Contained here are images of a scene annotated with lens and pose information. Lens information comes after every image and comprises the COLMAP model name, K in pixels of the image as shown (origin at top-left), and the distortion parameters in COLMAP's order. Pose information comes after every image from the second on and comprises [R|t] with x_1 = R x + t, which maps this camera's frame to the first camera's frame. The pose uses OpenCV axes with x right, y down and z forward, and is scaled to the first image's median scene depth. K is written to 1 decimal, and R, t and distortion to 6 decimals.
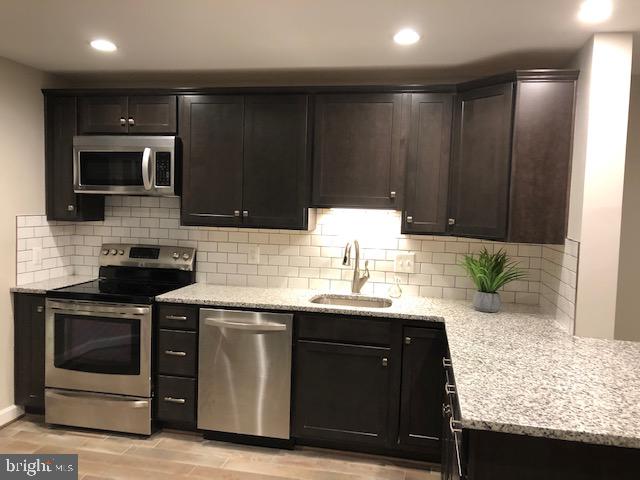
lens RADIAL K [[532.4, 0, 320.0], [0, 532.4, 240.0], [0, 0, 1]] dist [0.035743, -0.001624]
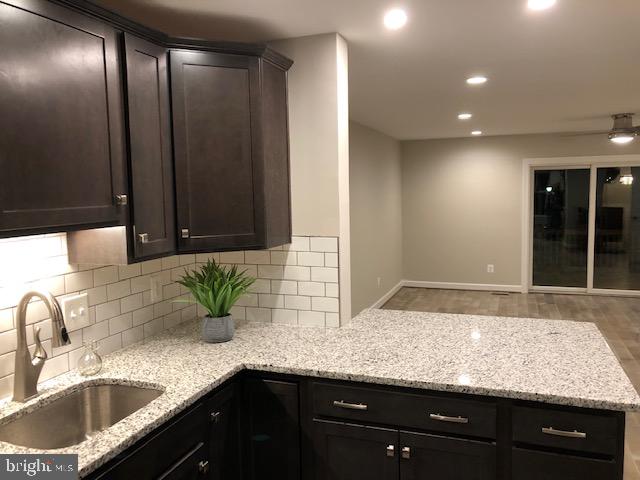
lens RADIAL K [[532.4, 0, 320.0], [0, 532.4, 240.0], [0, 0, 1]] dist [0.035743, -0.001624]
pose [[0.136697, -0.130280, 0.982009, -0.422781], [0.091186, 0.988760, 0.118482, -0.092890], [-0.986407, 0.073349, 0.147040, 0.721051]]
